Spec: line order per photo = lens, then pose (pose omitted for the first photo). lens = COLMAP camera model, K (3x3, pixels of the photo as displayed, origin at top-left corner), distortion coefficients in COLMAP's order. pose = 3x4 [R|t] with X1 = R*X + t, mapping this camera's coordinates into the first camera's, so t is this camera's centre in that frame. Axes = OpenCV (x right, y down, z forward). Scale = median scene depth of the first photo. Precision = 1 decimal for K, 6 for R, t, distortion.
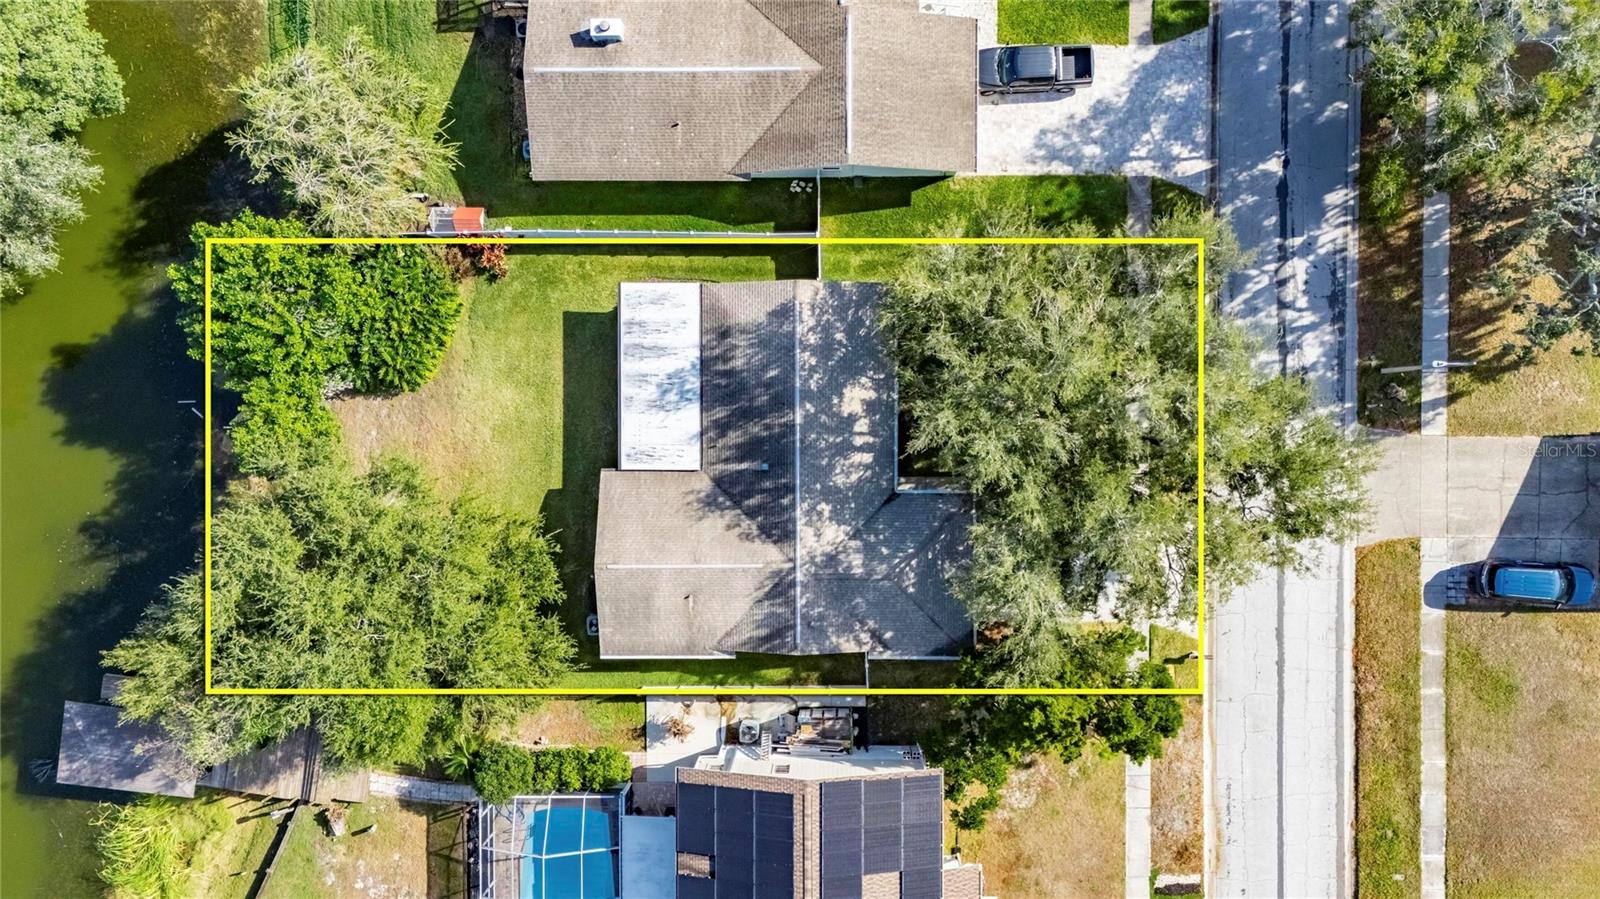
lens RADIAL K [[1171.3, 0, 799.3], [0, 1171.3, 439.9], [0, 0, 1]] dist [0.062671, -0.053922]
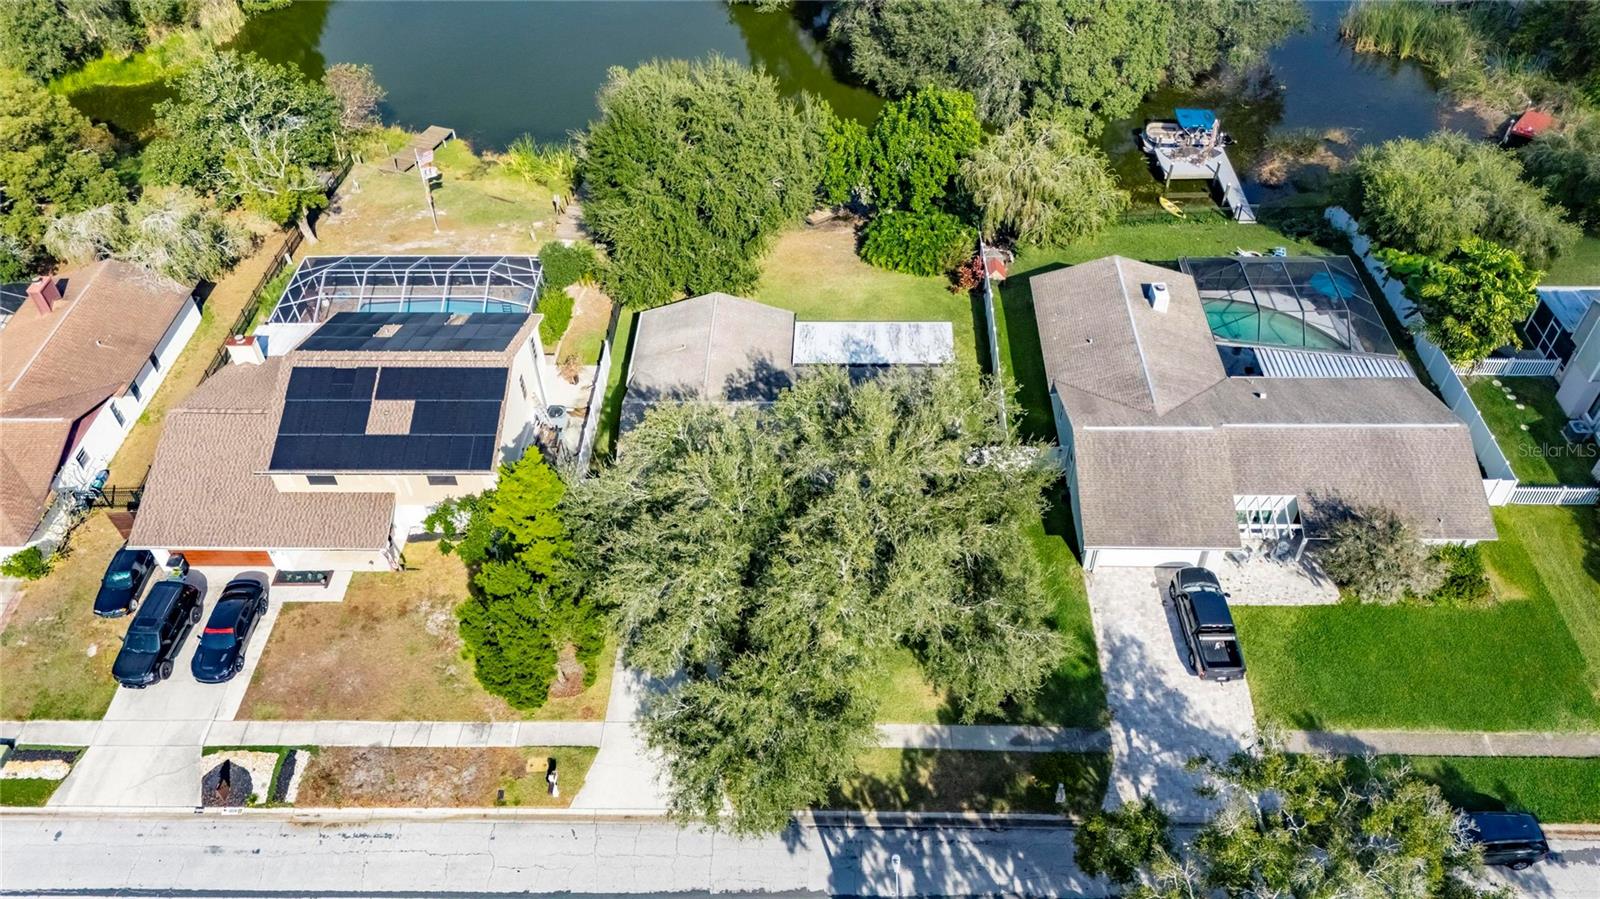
lens RADIAL K [[1171.3, 0, 810.9], [0, 1171.3, 449.7], [0, 0, 1]] dist [0.062671, -0.053922]
pose [[-0.025079, 0.718976, -0.694583, 0.745066], [-0.999575, -0.007727, 0.028093, -0.025840], [0.014831, 0.694992, 0.718864, 0.219728]]
